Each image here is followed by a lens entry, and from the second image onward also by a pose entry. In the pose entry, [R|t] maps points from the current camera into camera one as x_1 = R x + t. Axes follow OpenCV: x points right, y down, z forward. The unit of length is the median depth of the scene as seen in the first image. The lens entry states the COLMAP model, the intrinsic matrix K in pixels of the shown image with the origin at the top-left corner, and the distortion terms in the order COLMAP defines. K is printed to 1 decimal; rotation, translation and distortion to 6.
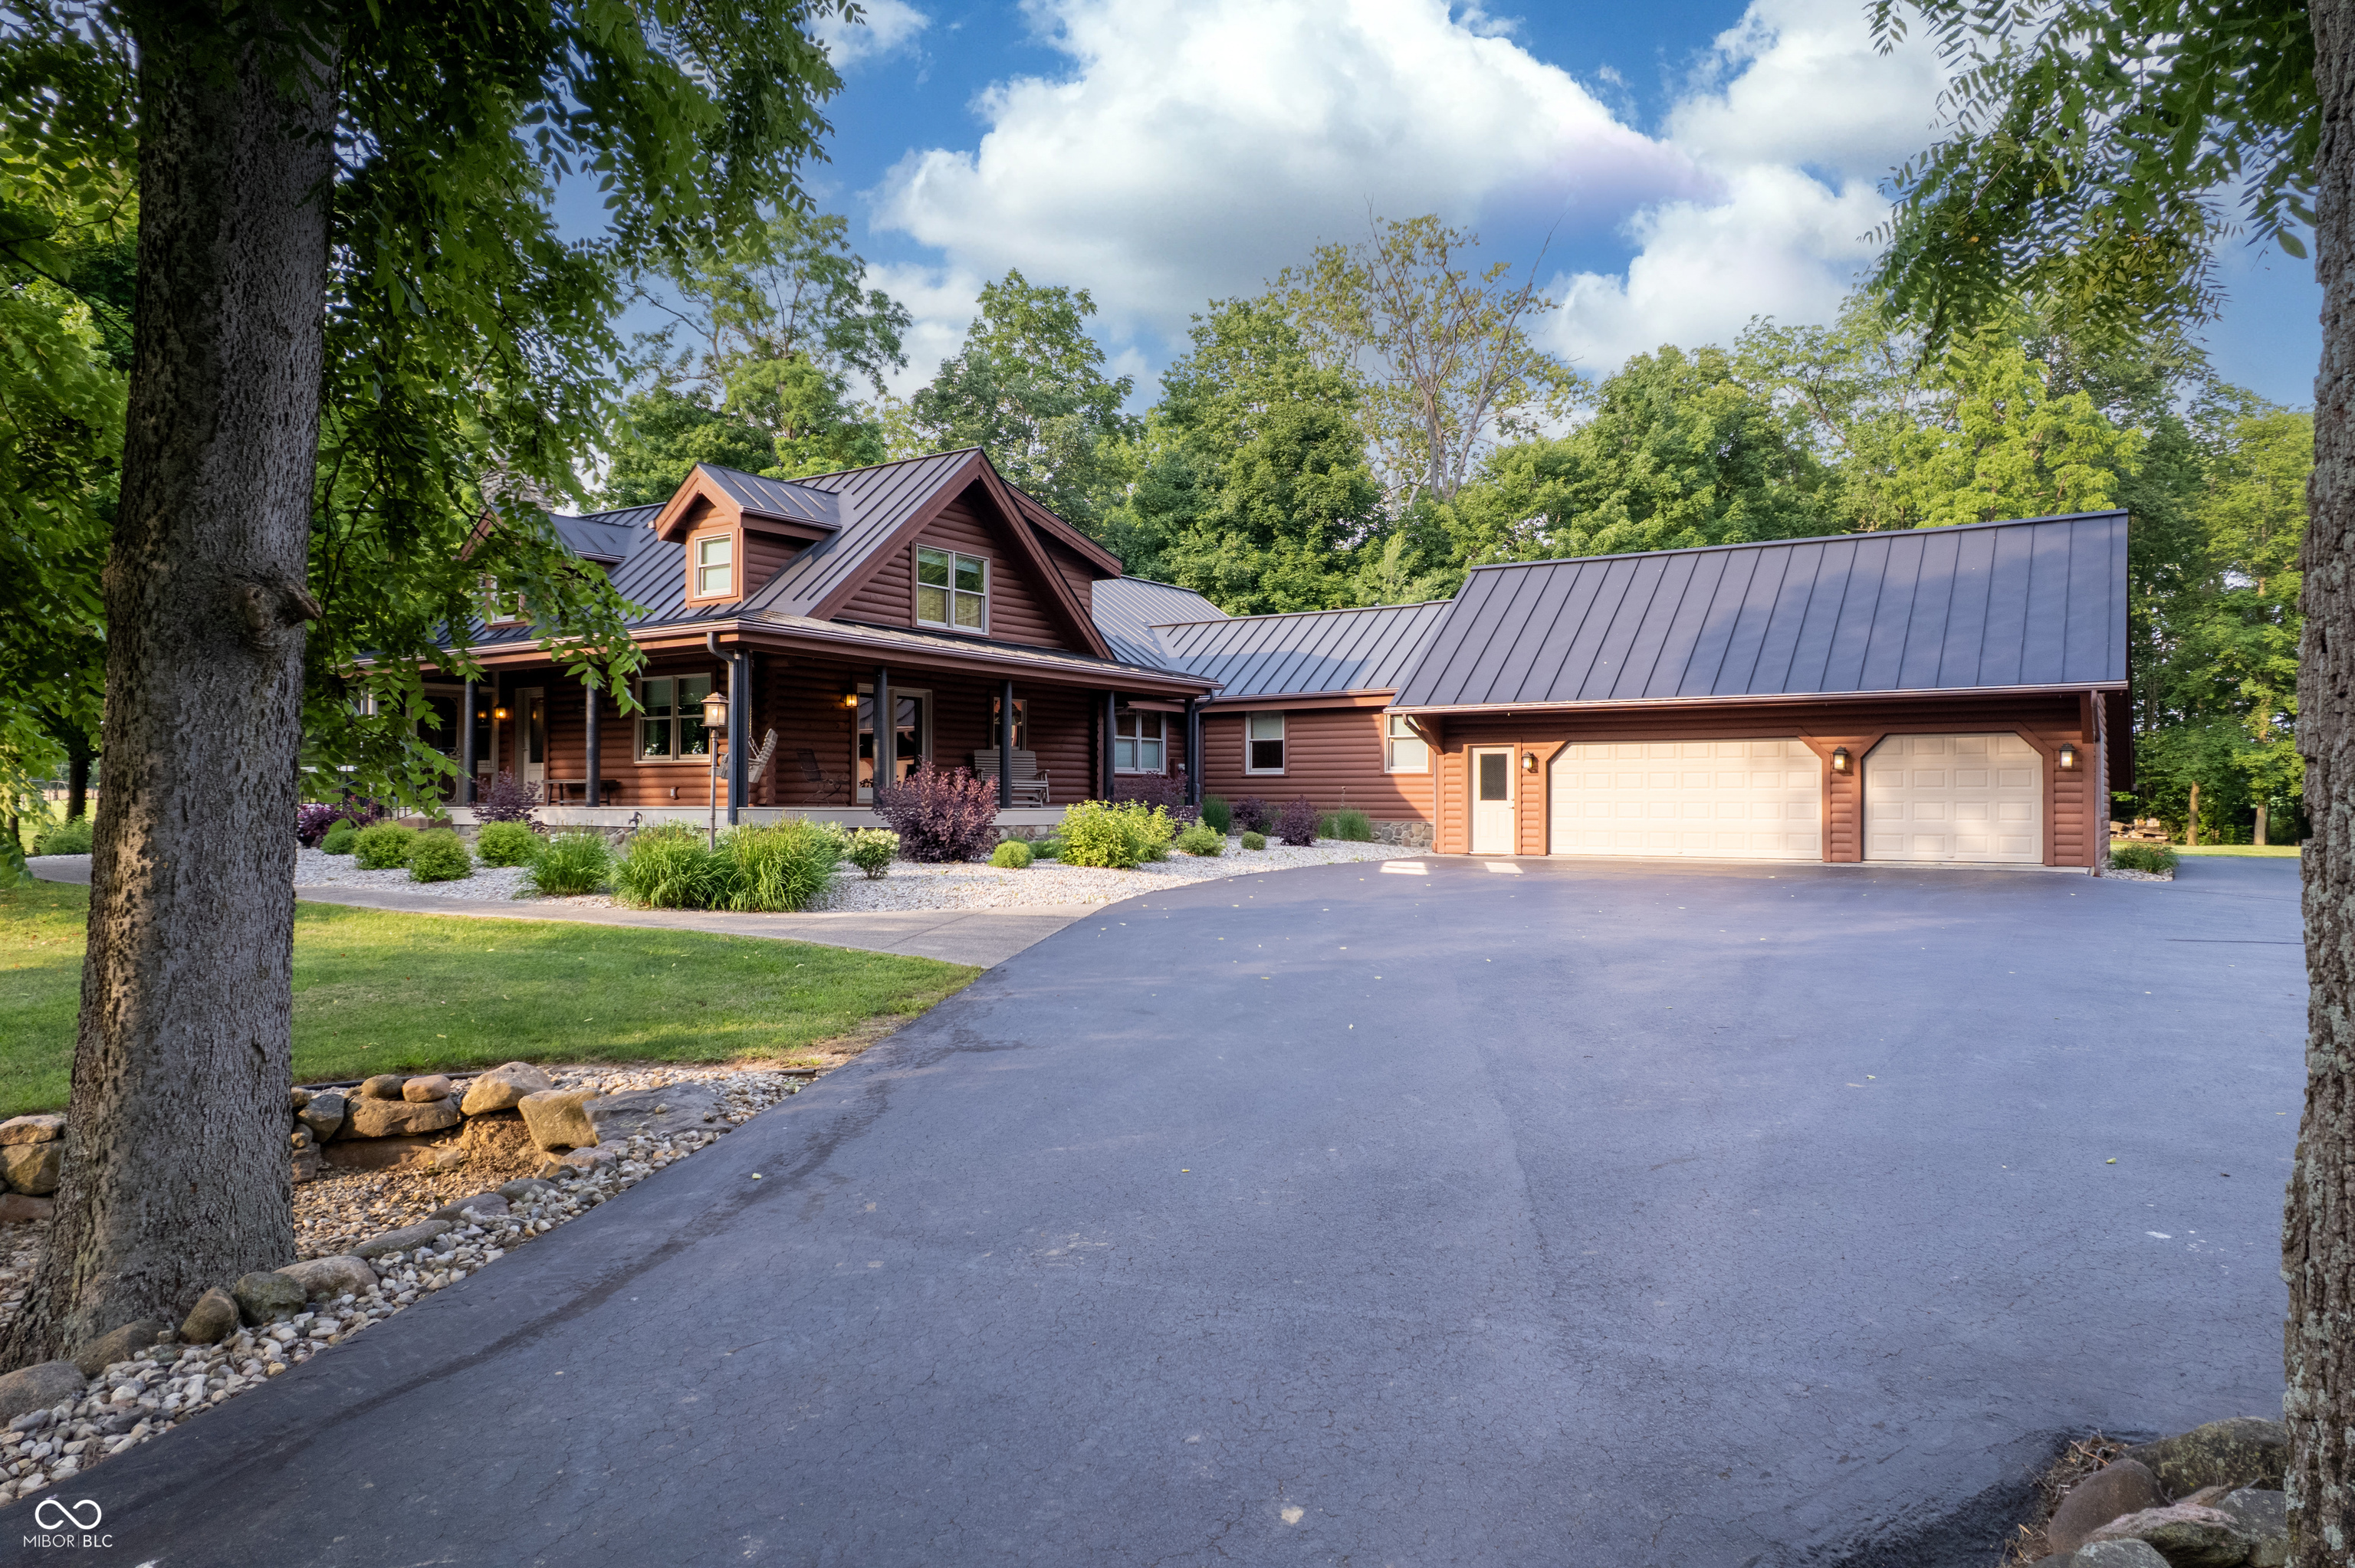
lens RADIAL K [[1499.8, 0, 1177.5], [0, 1499.8, 784.0], [0, 0, 1]] dist [-0.086854, 0.062498]
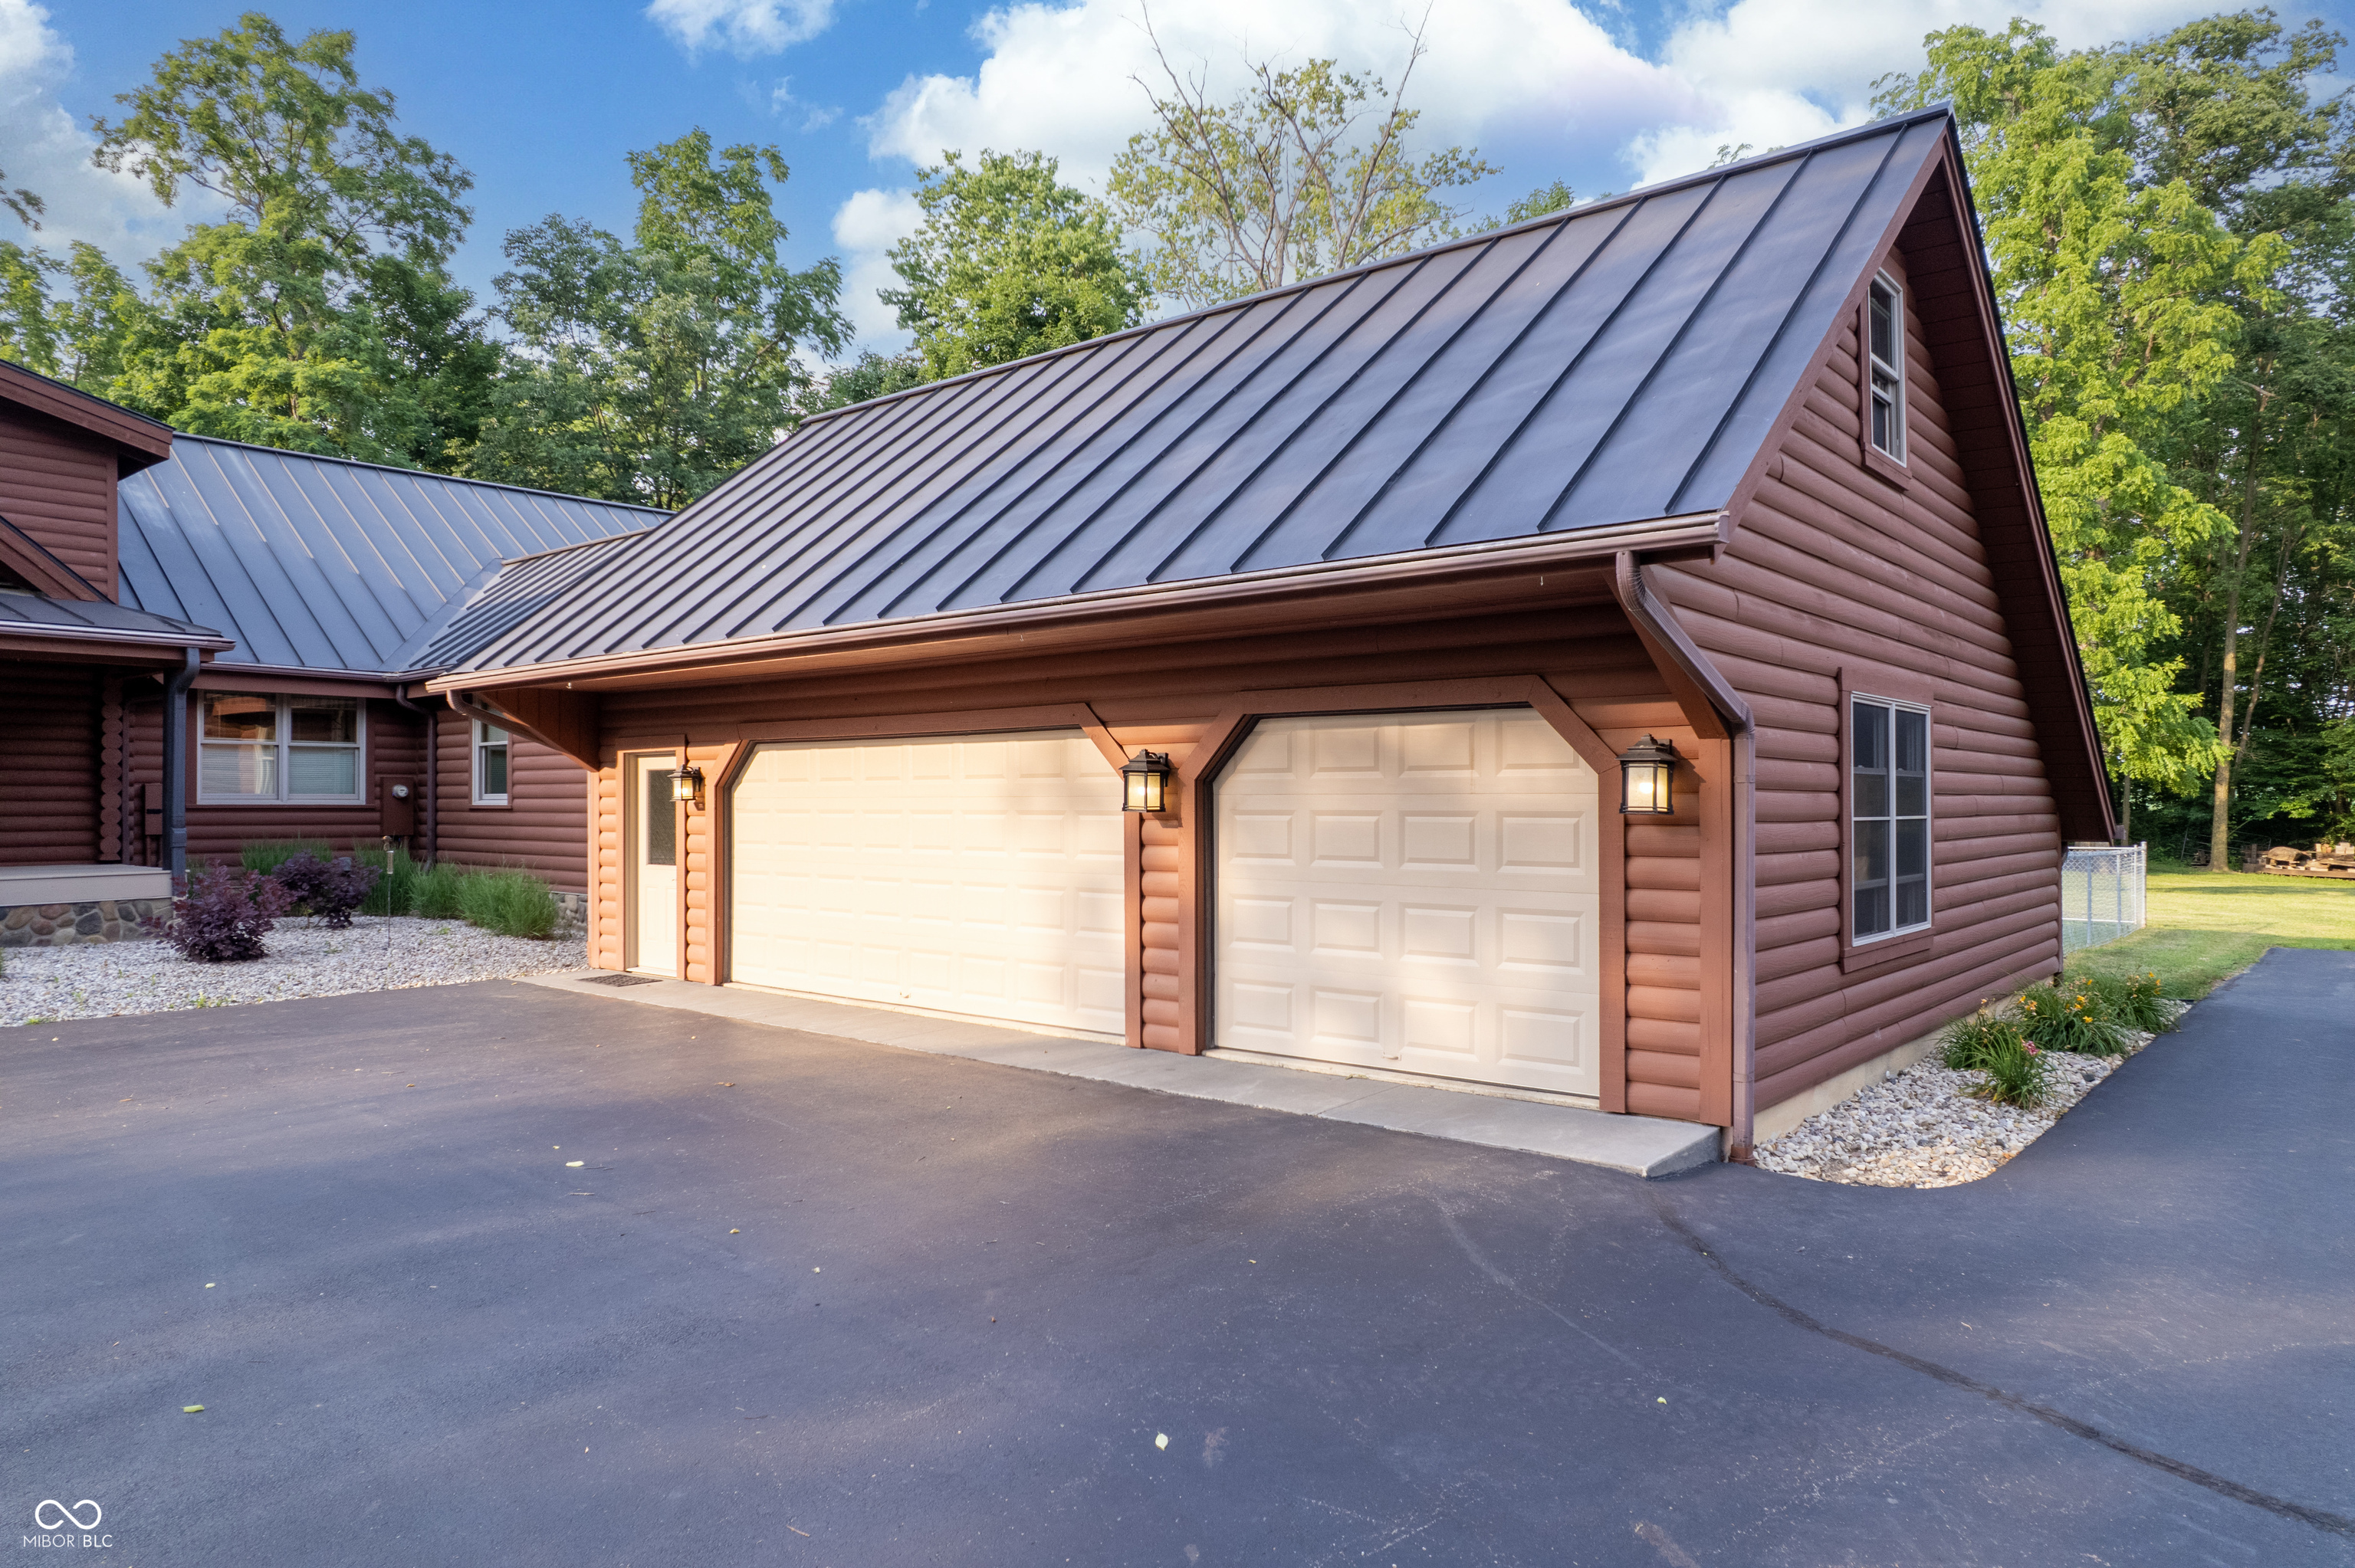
lens RADIAL K [[1501.9, 0, 1182.5], [0, 1501.9, 792.0], [0, 0, 1]] dist [-0.069211, 0.055081]
pose [[0.993744, -0.003495, -0.111625, 0.432816], [0.003935, 0.999985, 0.003719, -0.013900], [0.111611, -0.004135, 0.993743, 0.528383]]
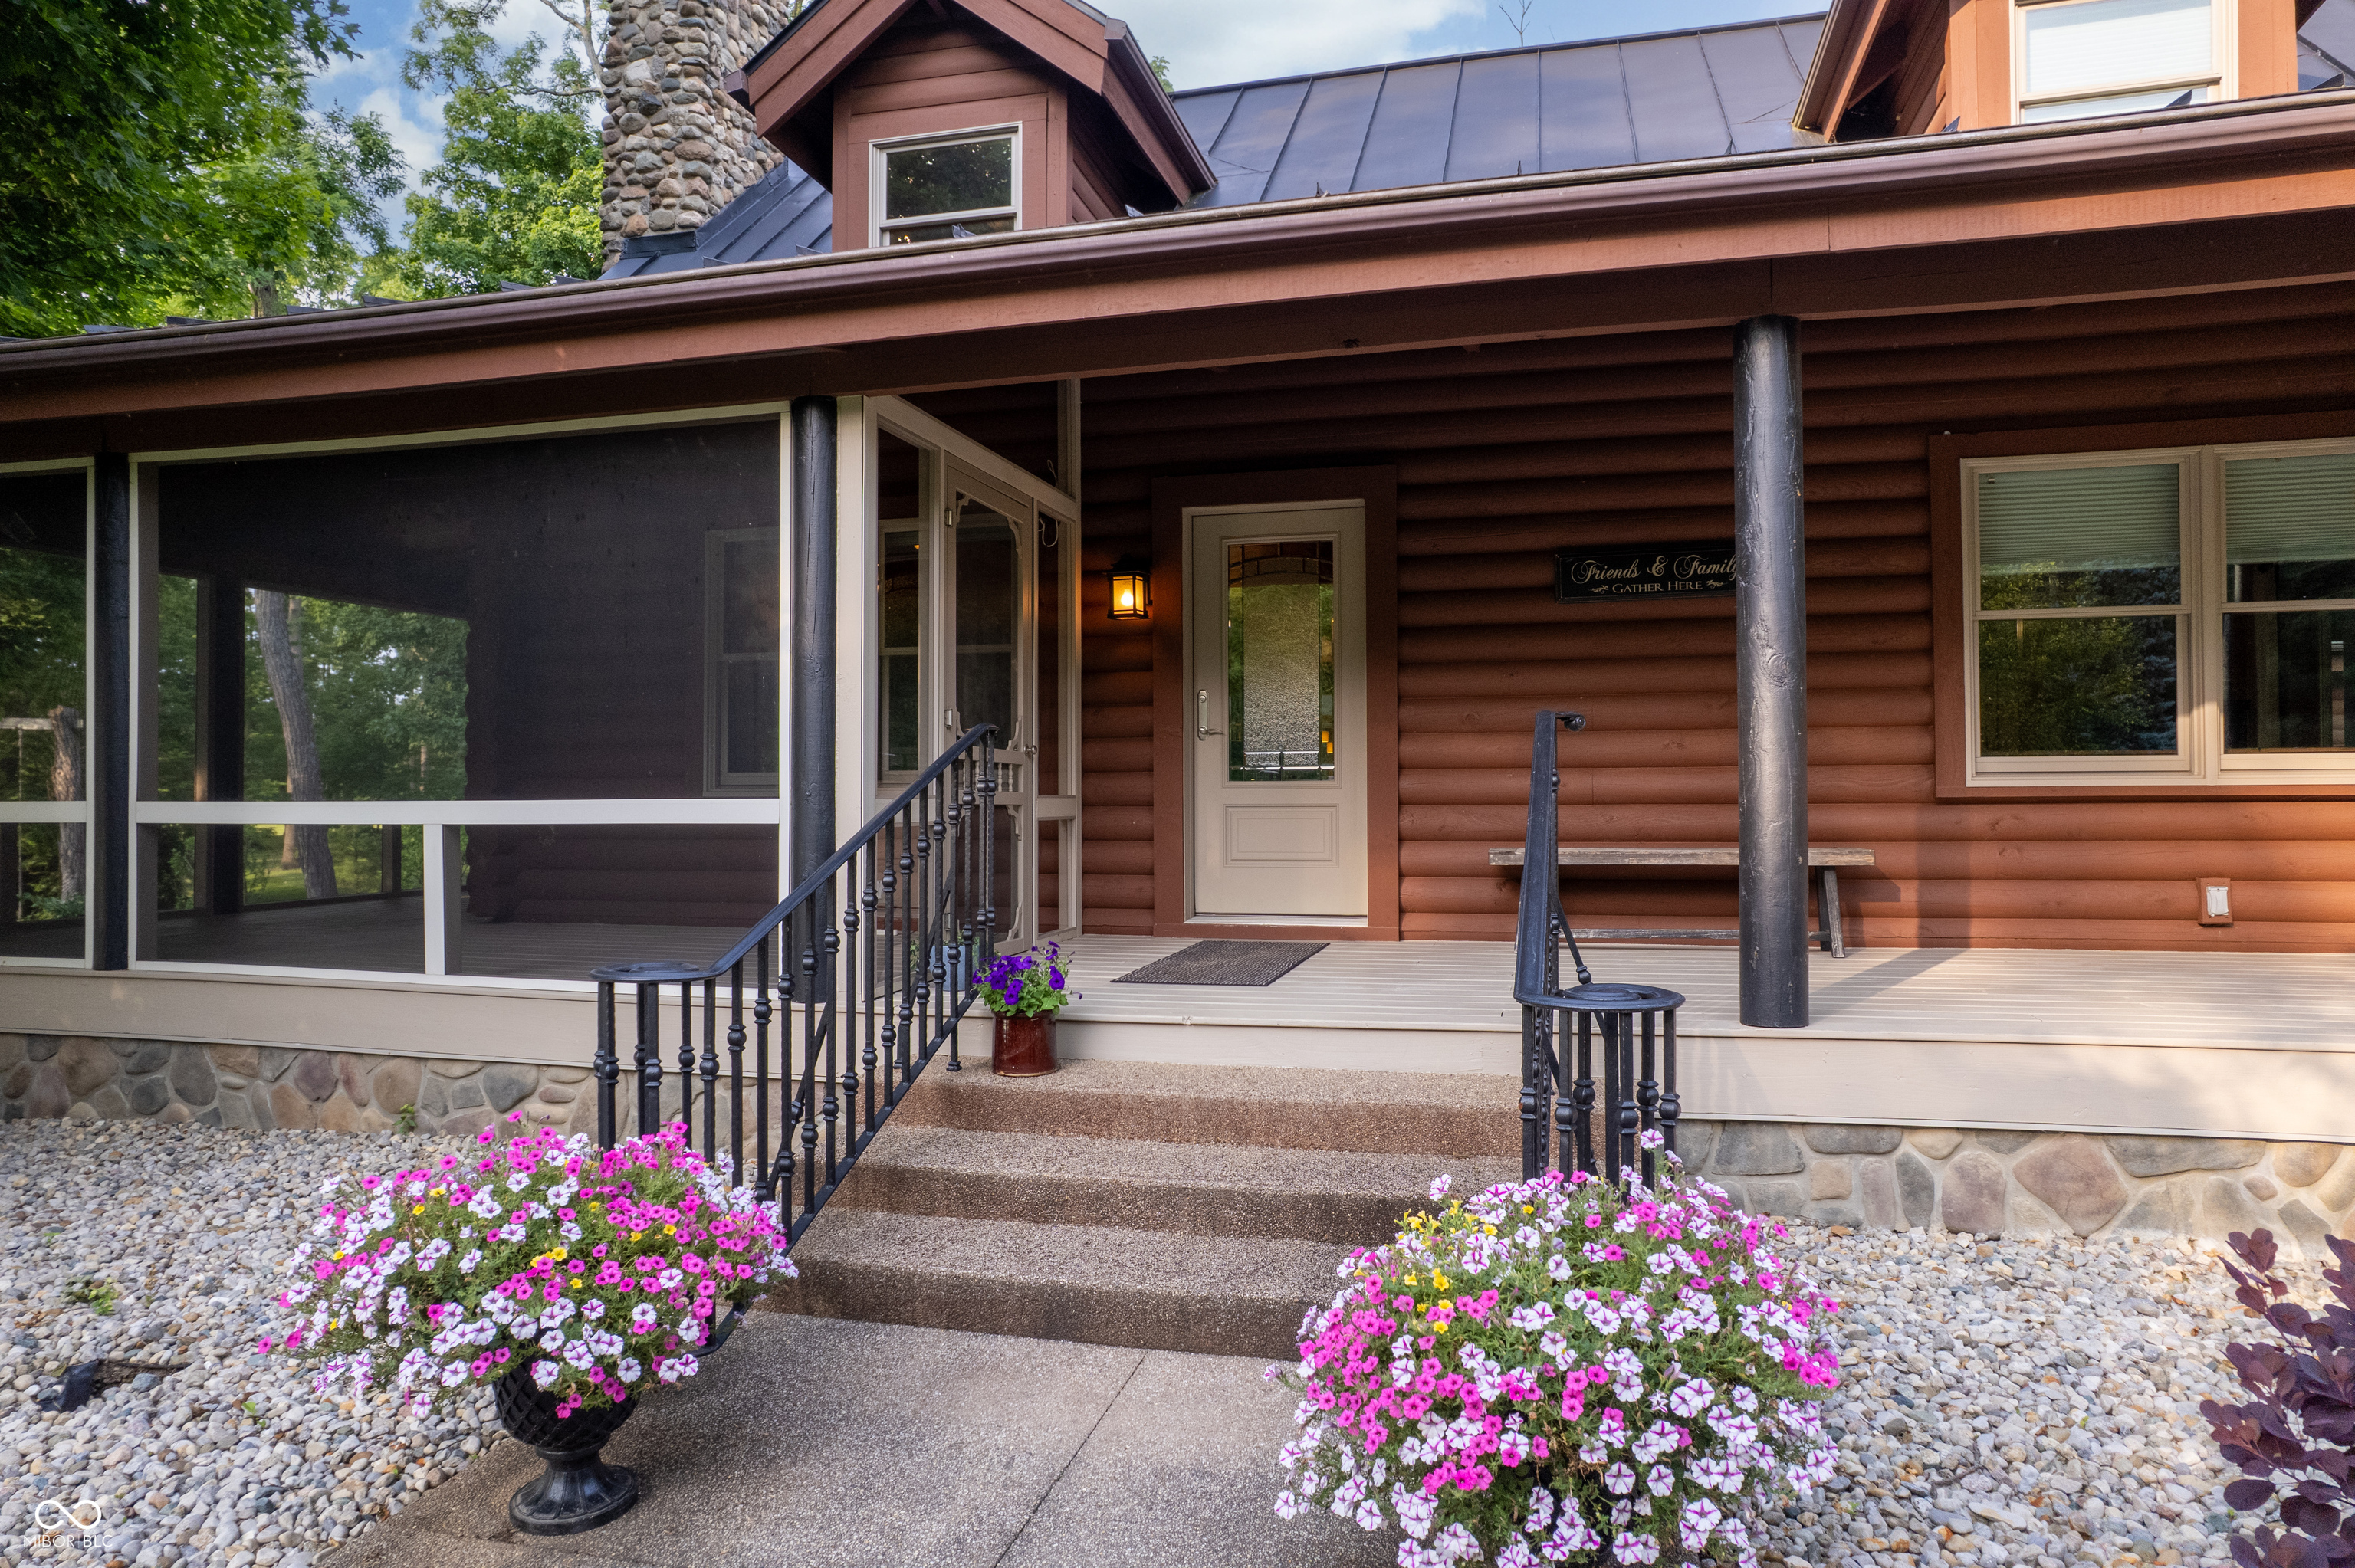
lens RADIAL K [[1501.9, 0, 1182.5], [0, 1501.9, 792.0], [0, 0, 1]] dist [-0.069211, 0.055081]
pose [[0.947505, -0.004213, 0.319712, -0.501741], [0.002745, 0.999984, 0.005042, -0.012675], [-0.319728, -0.003900, 0.947501, 0.690012]]
